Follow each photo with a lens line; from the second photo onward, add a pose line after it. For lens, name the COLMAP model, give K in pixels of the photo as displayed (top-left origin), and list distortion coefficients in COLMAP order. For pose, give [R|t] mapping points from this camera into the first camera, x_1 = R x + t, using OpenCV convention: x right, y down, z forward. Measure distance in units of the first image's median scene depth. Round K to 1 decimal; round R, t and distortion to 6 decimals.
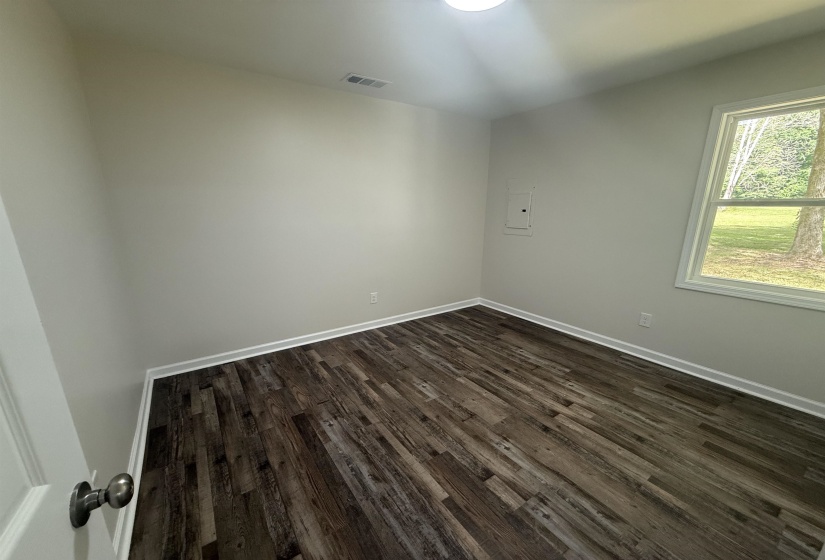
lens RADIAL K [[326.4, 0, 409.9], [0, 326.4, 294.4], [0, 0, 1]] dist [0.001753, 0.000099]
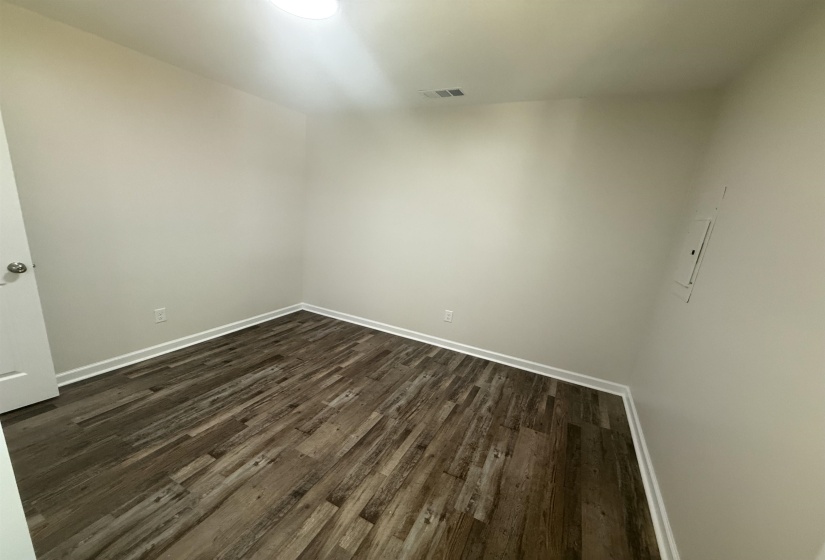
lens RADIAL K [[356.2, 0, 431.1], [0, 356.2, 281.1], [0, 0, 1]] dist [0.002283, 0.000507]
pose [[0.466931, 0.207594, -0.859582, 1.012715], [-0.309094, 0.949054, 0.061300, -0.179533], [0.828515, 0.237068, 0.507308, 0.614657]]
